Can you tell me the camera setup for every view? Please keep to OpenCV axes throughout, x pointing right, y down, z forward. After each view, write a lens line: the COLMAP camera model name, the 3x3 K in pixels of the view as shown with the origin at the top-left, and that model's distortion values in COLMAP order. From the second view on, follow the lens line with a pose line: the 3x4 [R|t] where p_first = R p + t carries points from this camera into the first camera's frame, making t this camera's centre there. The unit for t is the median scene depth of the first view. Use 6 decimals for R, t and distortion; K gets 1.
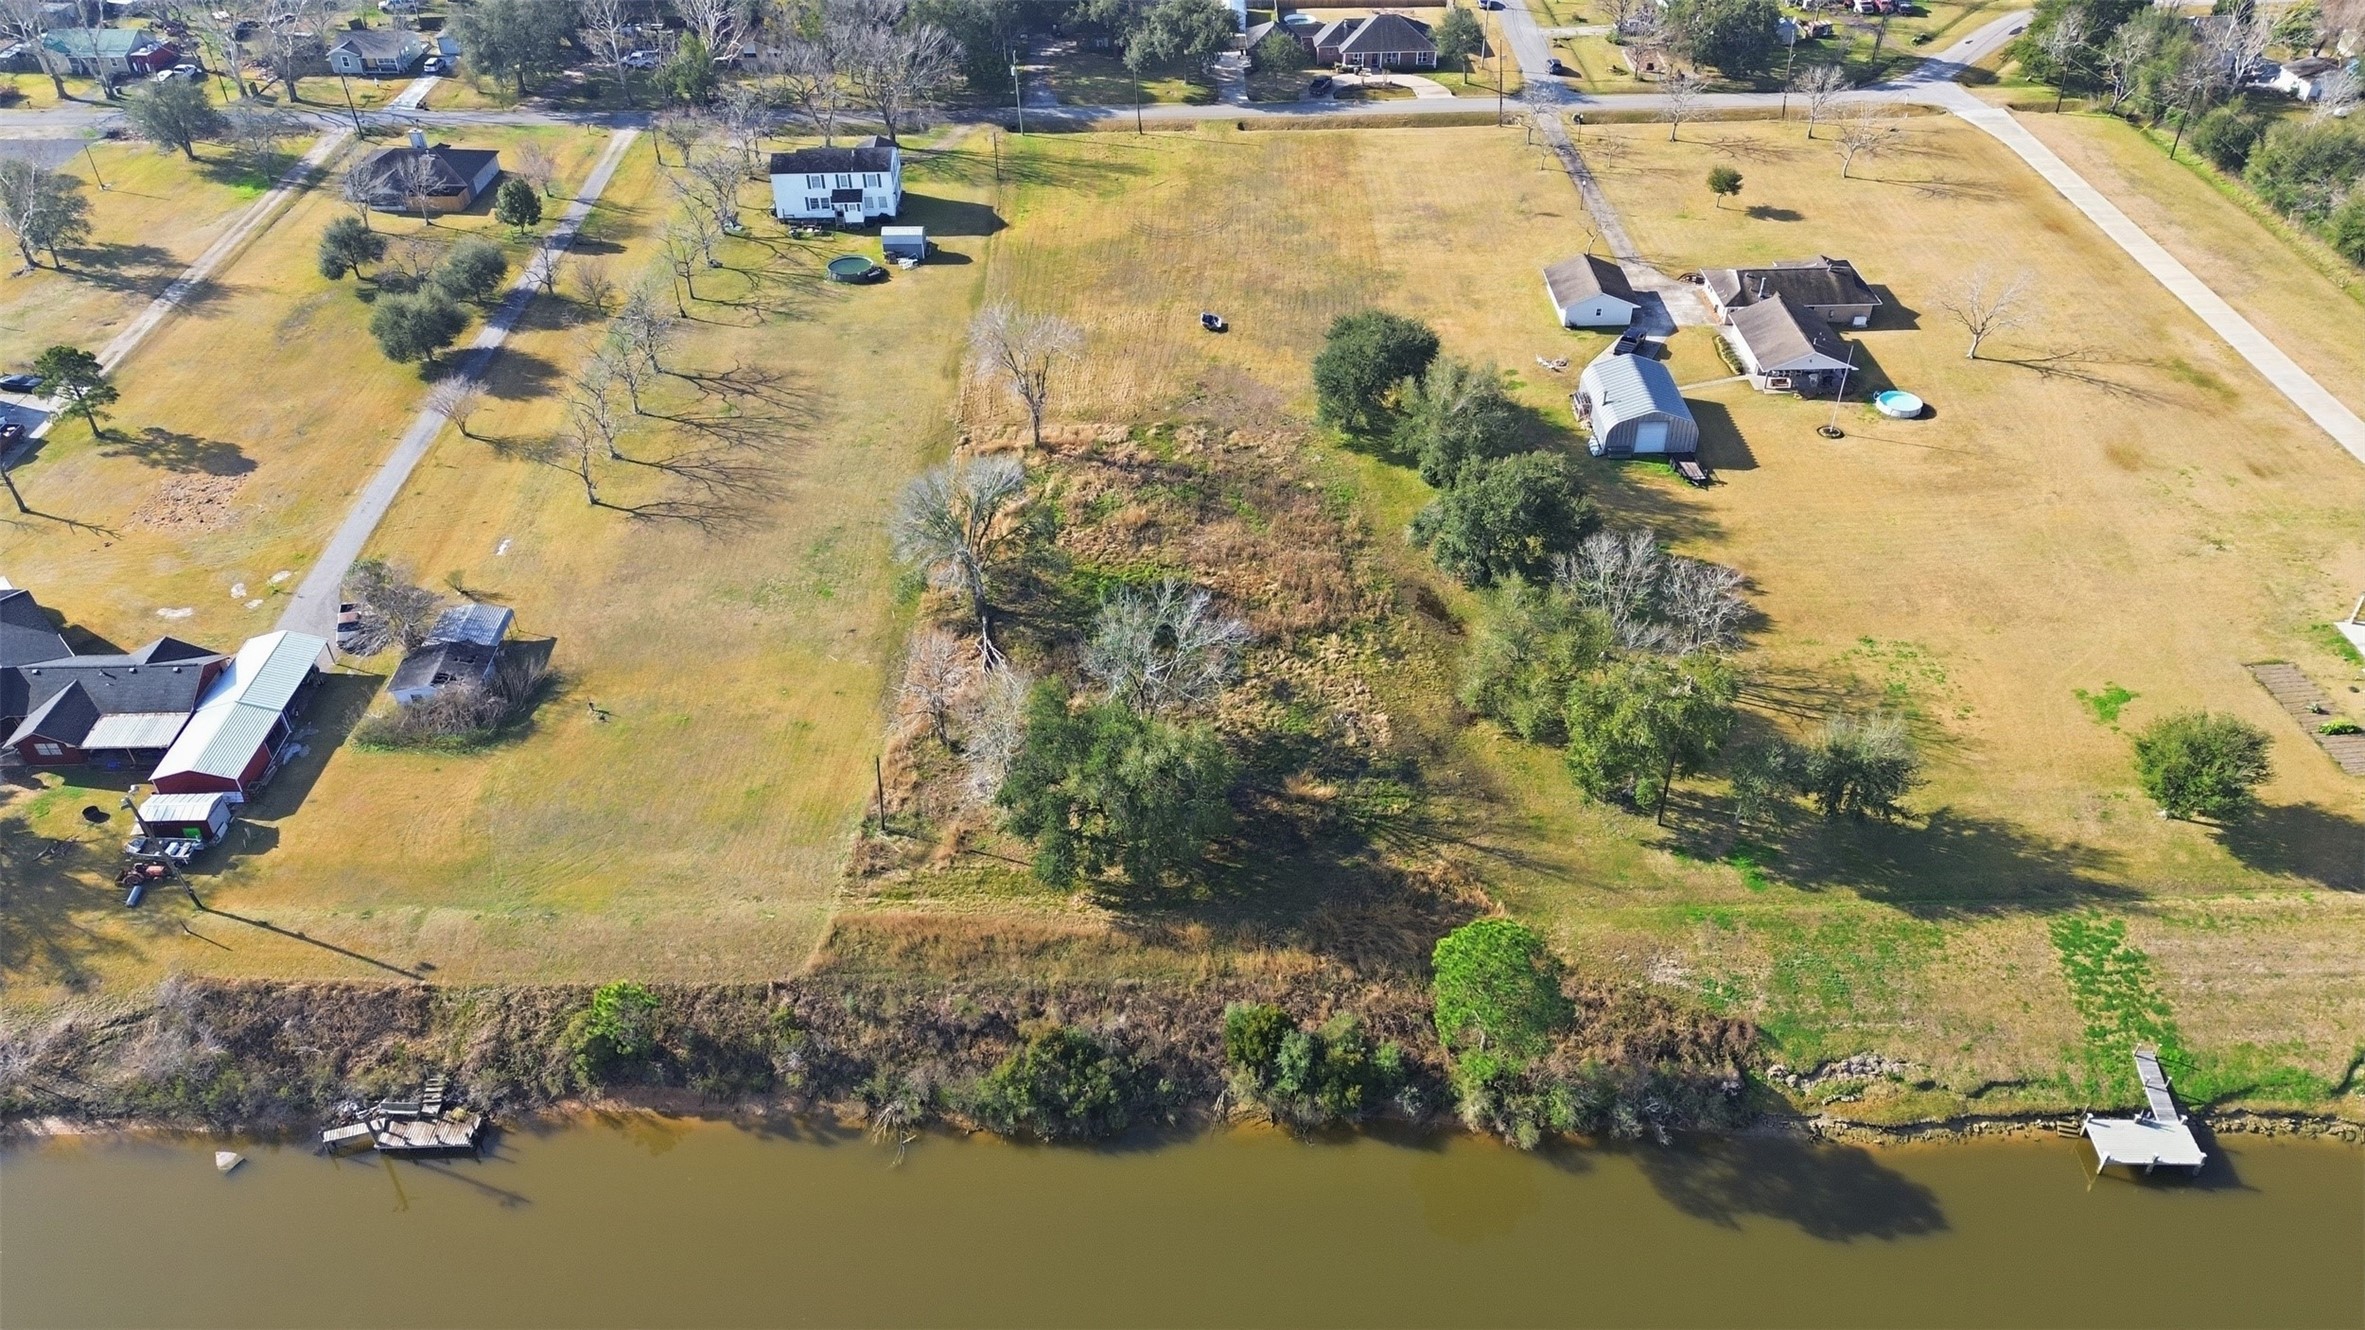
lens RADIAL K [[1665.1, 0, 1182.5], [0, 1665.1, 665.0], [0, 0, 1]] dist [0.063857, -0.052532]
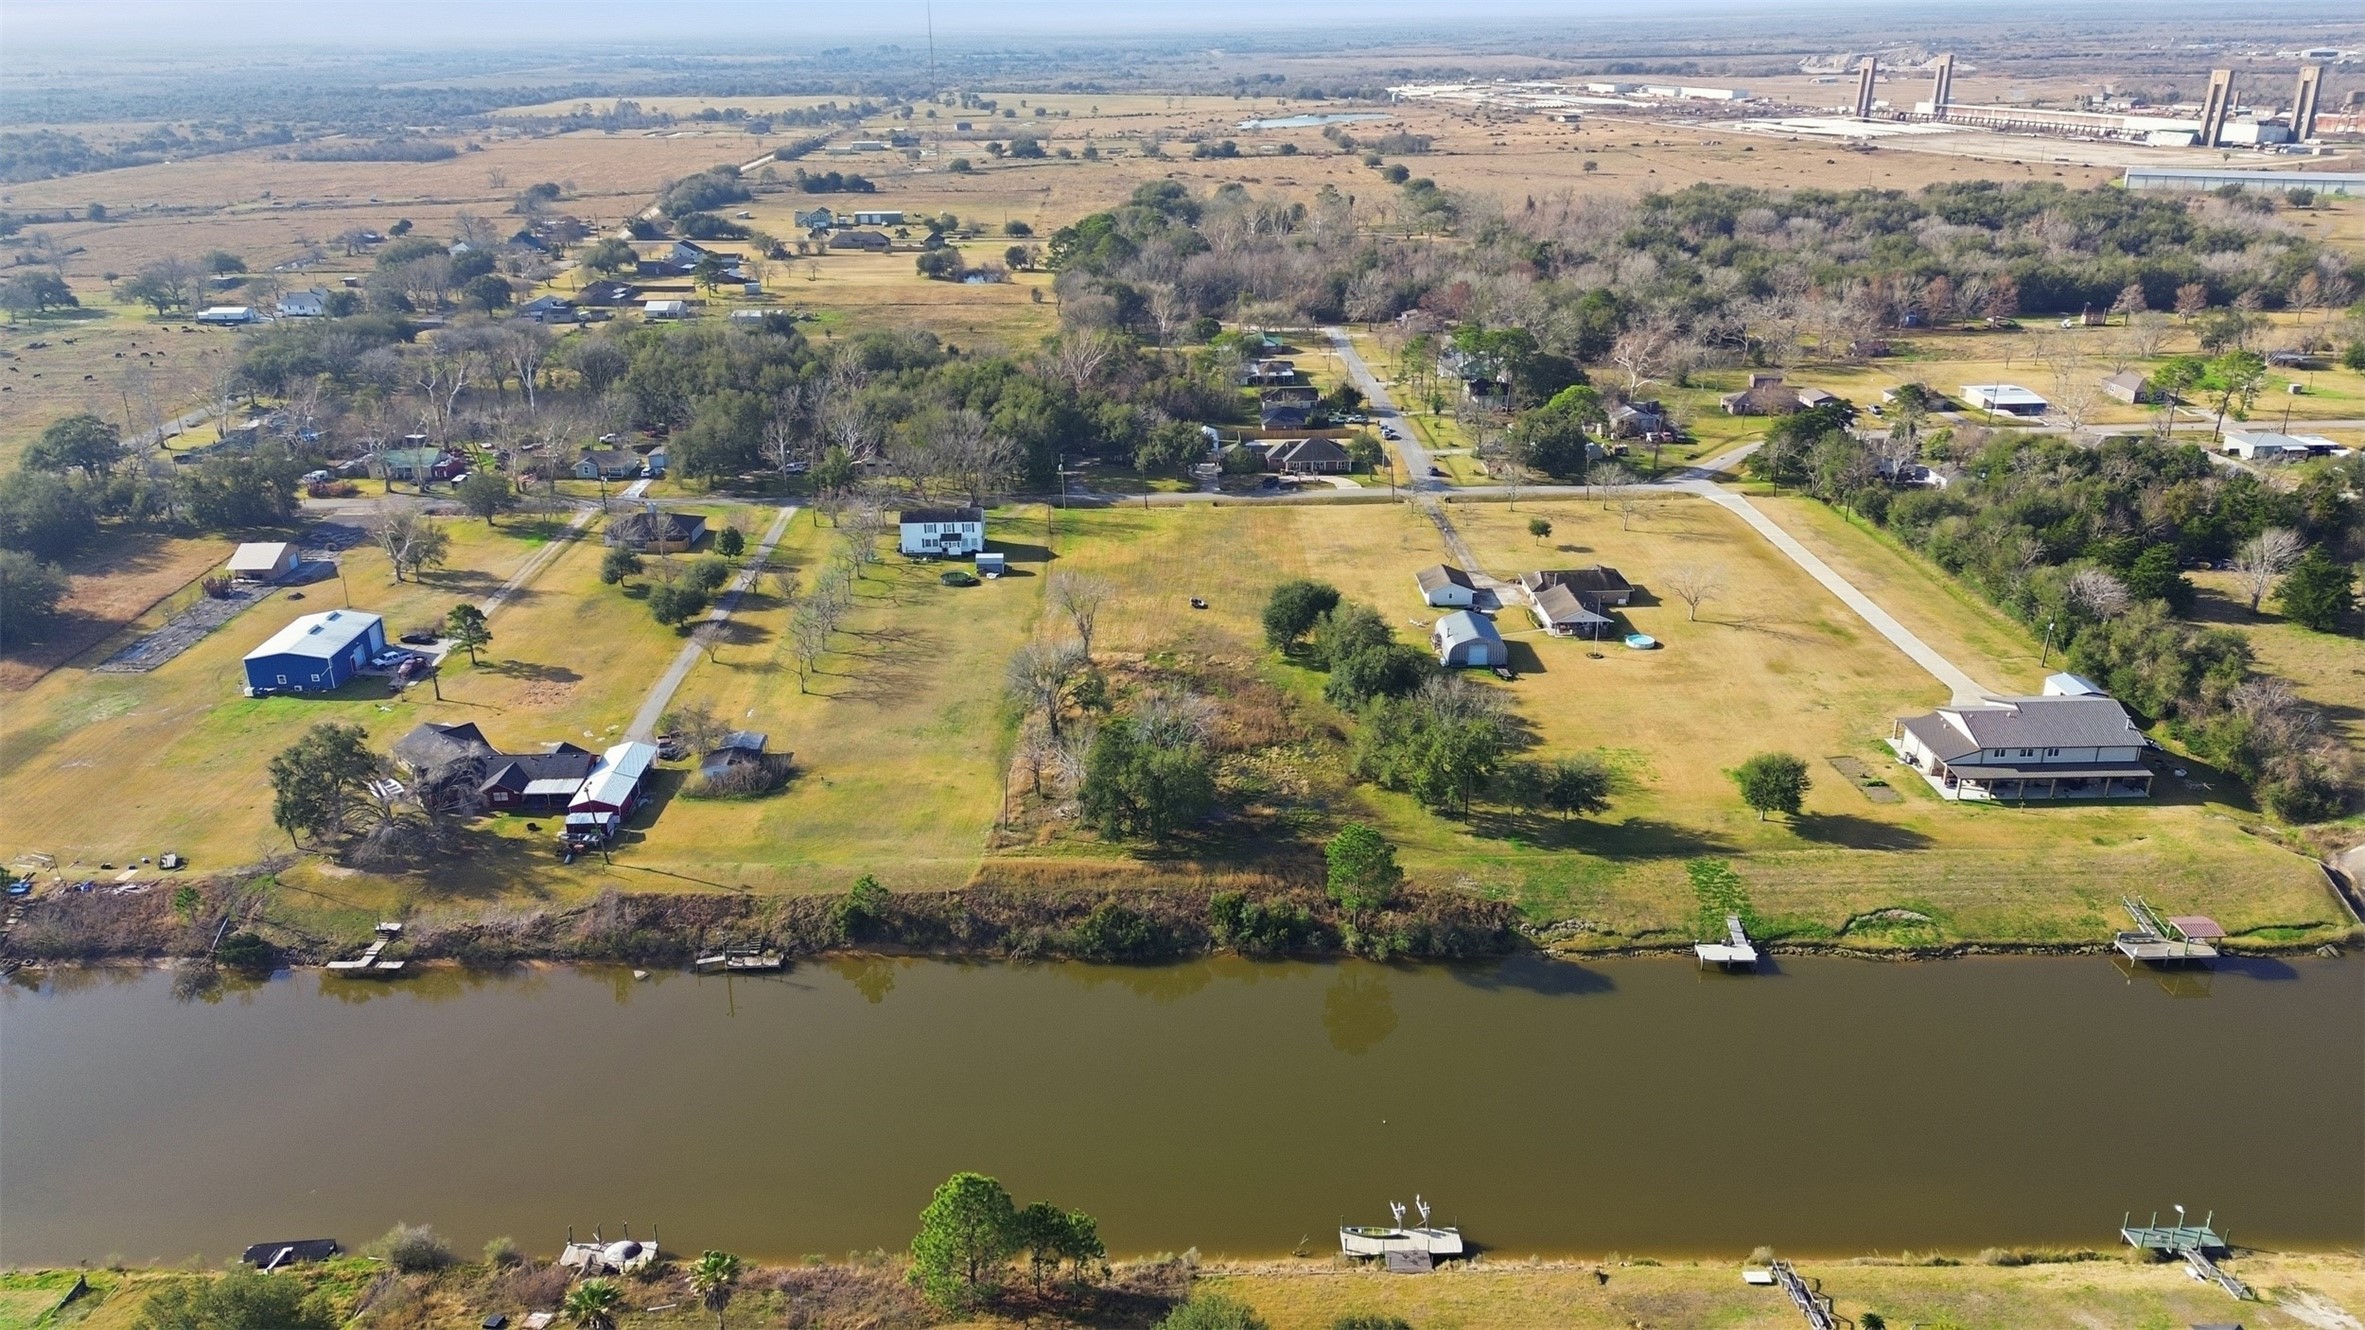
lens RADIAL K [[1659.3, 0, 1182.5], [0, 1659.3, 665.0], [0, 0, 1]] dist [0.076619, -0.069203]
pose [[0.999929, -0.001920, 0.011772, -0.015182], [0.005110, 0.960750, -0.277367, 0.292847], [-0.010778, 0.277408, 0.960692, -0.473485]]
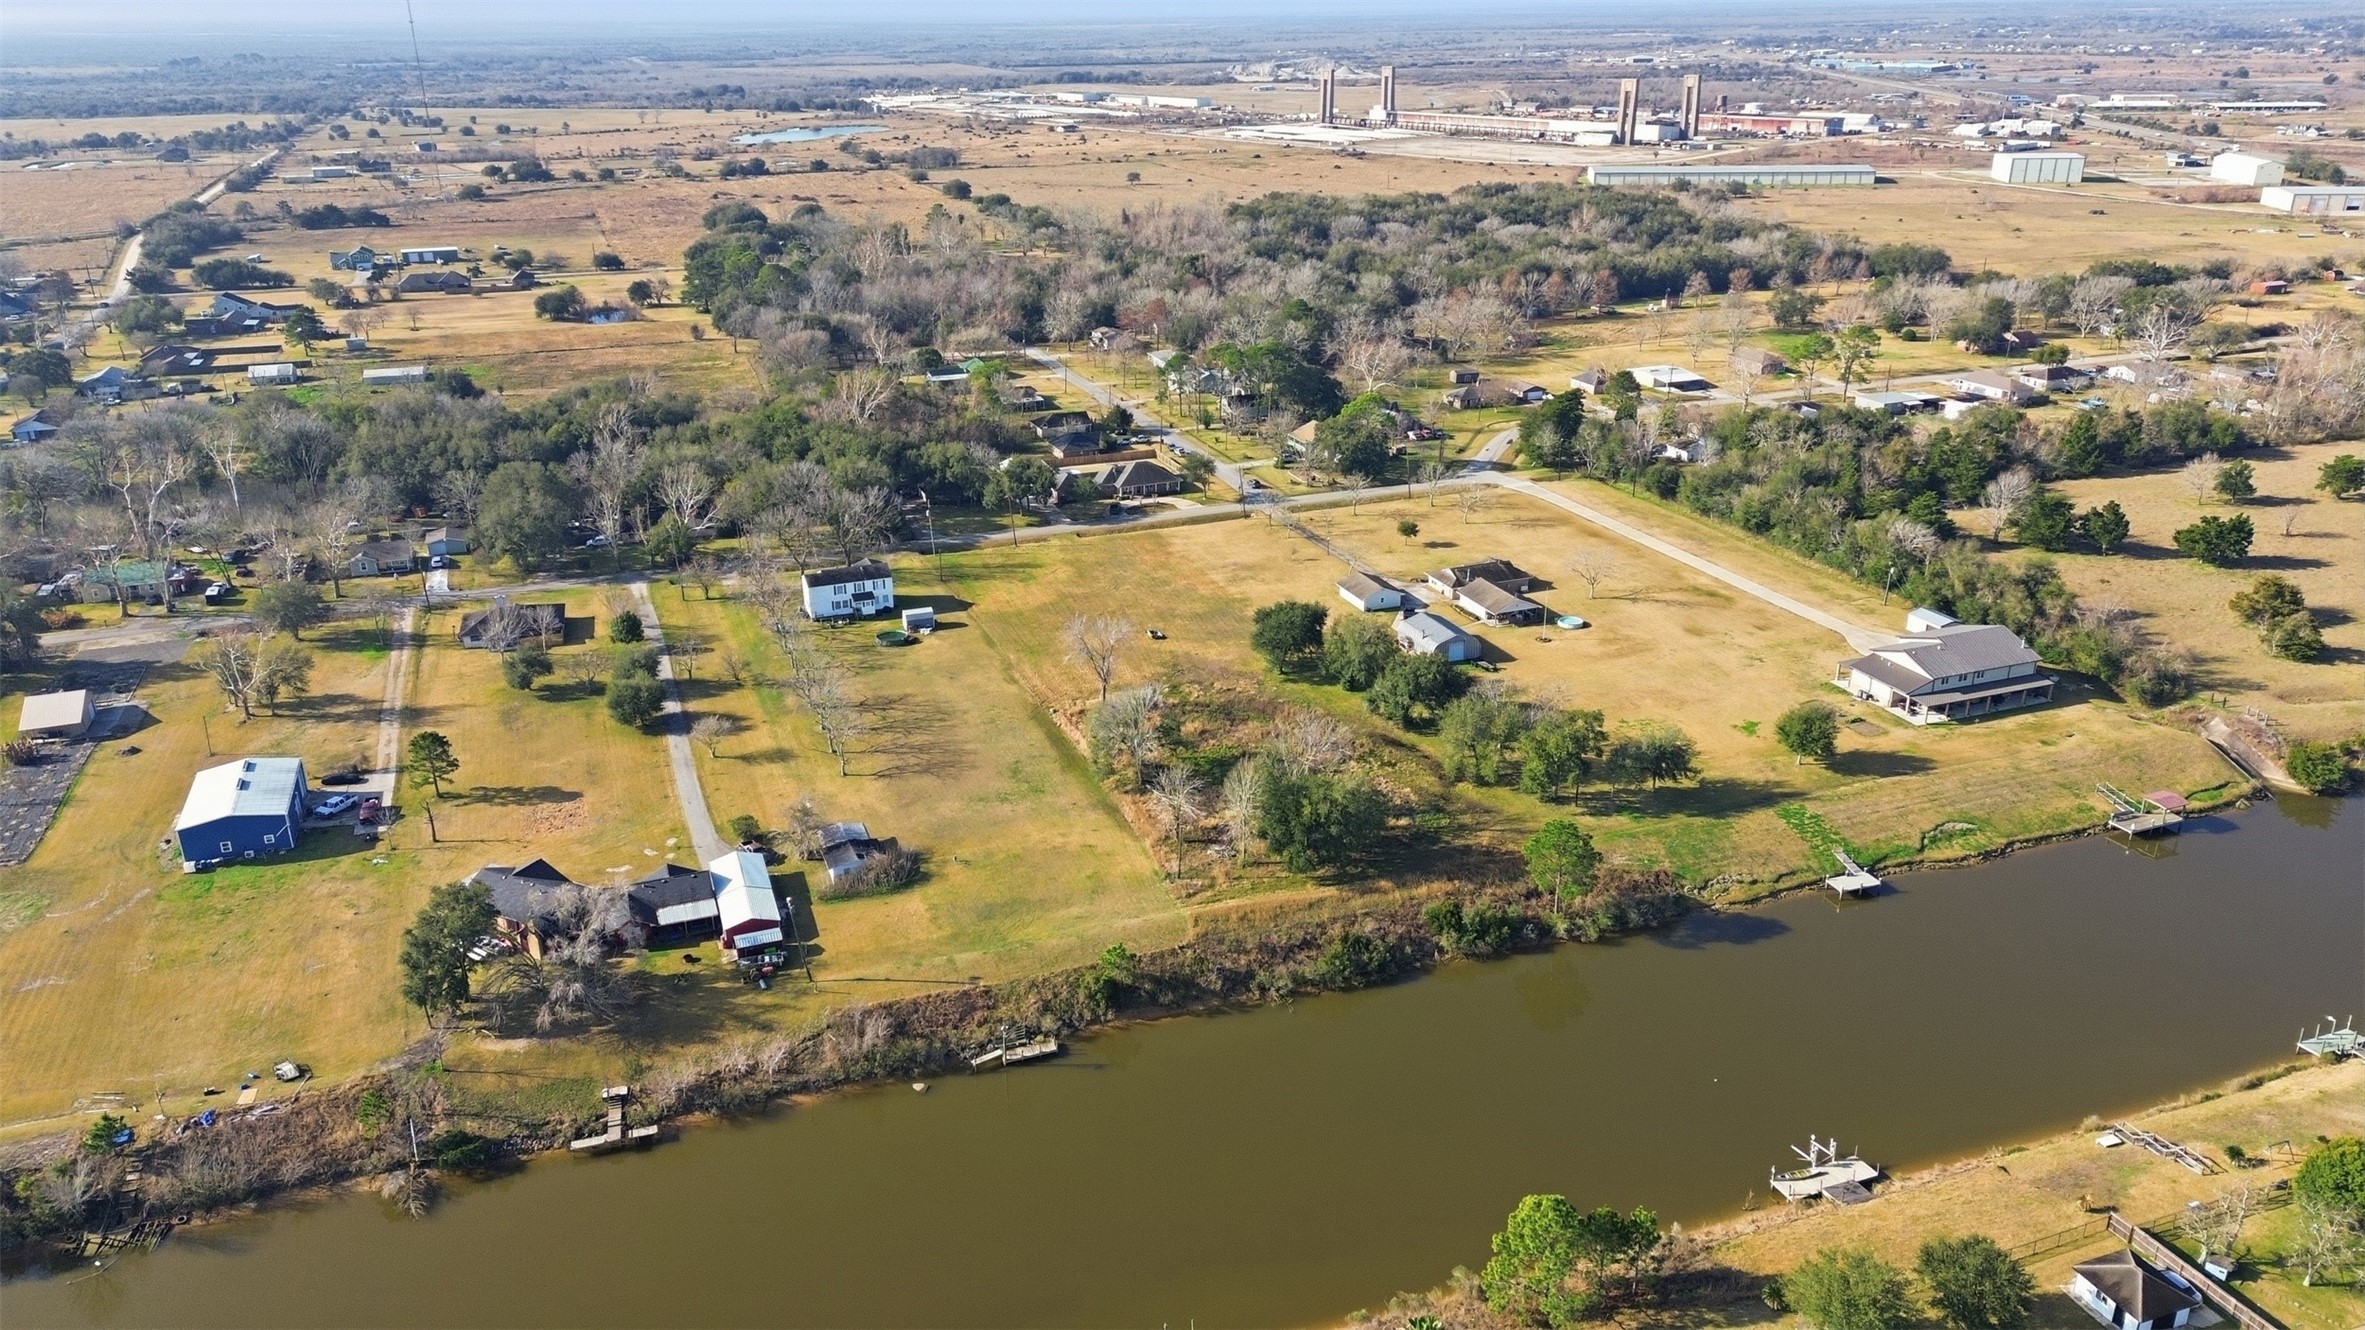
lens RADIAL K [[1665.1, 0, 1182.5], [0, 1665.1, 665.0], [0, 0, 1]] dist [0.063857, -0.052532]
pose [[0.939425, -0.123304, 0.319806, -0.499344], [0.208127, 0.946553, -0.246417, 0.224482], [-0.272329, 0.298051, 0.914878, -0.440368]]
